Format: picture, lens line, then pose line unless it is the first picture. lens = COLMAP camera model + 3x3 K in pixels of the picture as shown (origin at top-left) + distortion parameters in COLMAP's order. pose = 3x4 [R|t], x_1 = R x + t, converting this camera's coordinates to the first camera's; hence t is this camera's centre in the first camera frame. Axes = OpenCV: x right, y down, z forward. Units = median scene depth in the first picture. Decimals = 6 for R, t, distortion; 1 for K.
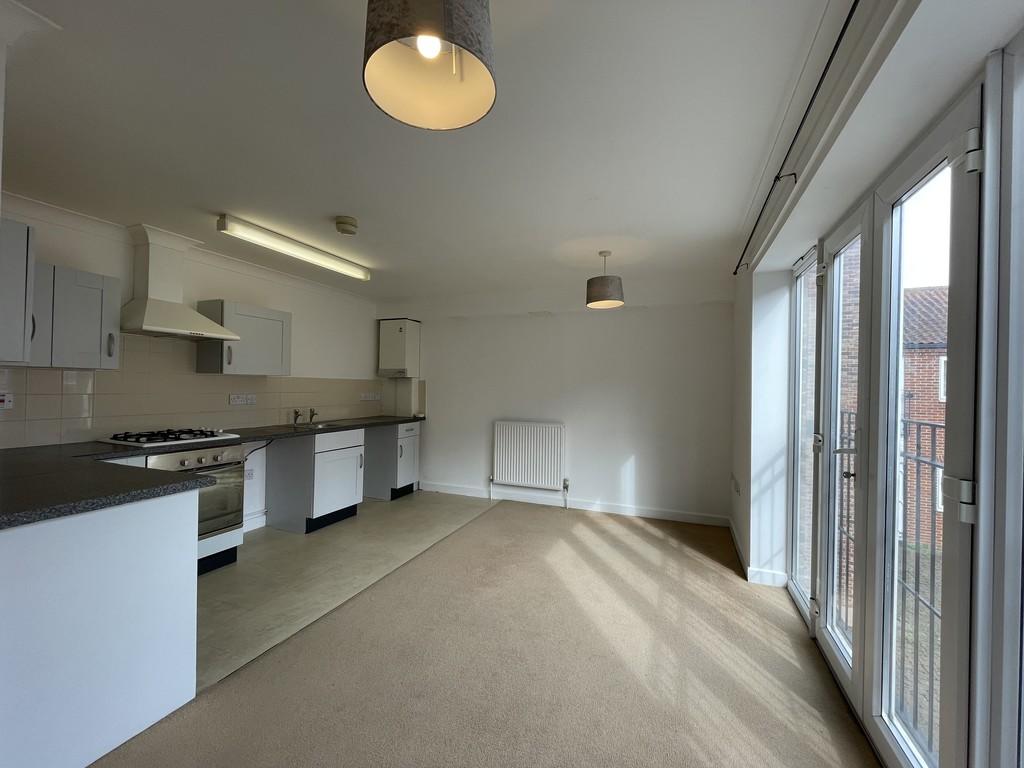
lens RADIAL K [[413.6, 0, 514.3], [0, 413.6, 385.8], [0, 0, 1]] dist [-0.001103, -0.000223]
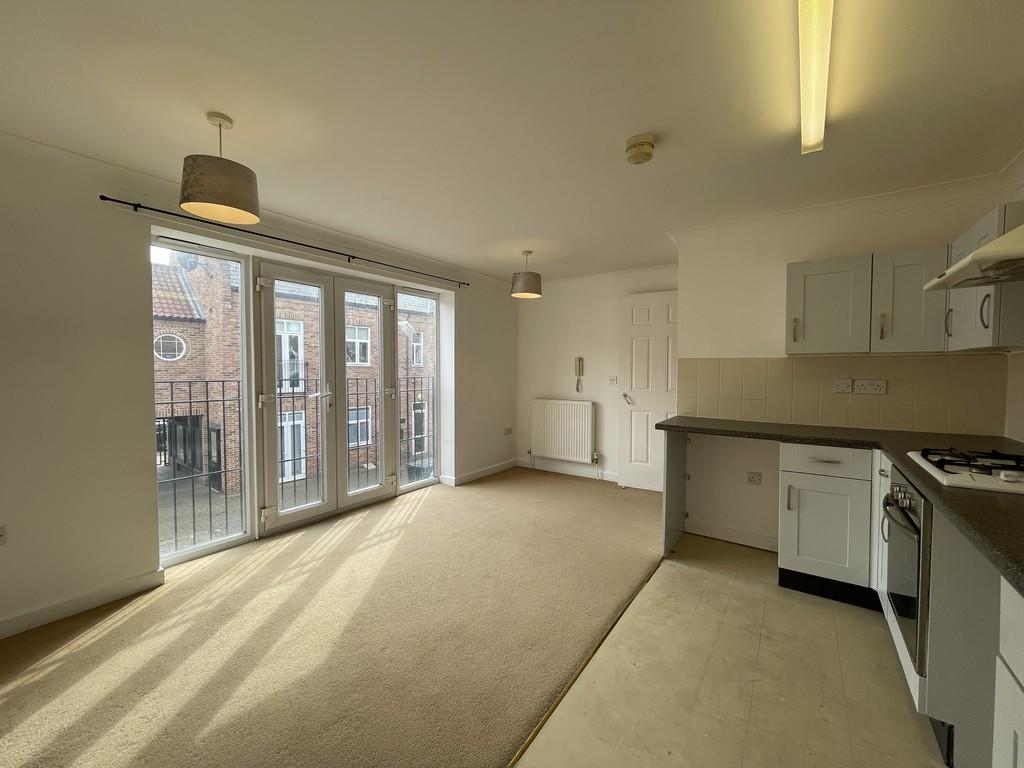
lens RADIAL K [[413.6, 0, 512.3], [0, 413.6, 381.2], [0, 0, 1]] dist [-0.001103, -0.000223]
pose [[-0.971761, -0.020878, 0.235040, -0.277363], [-0.013081, 0.999313, 0.034683, 0.004888], [-0.235603, 0.030629, -0.971367, 1.334430]]
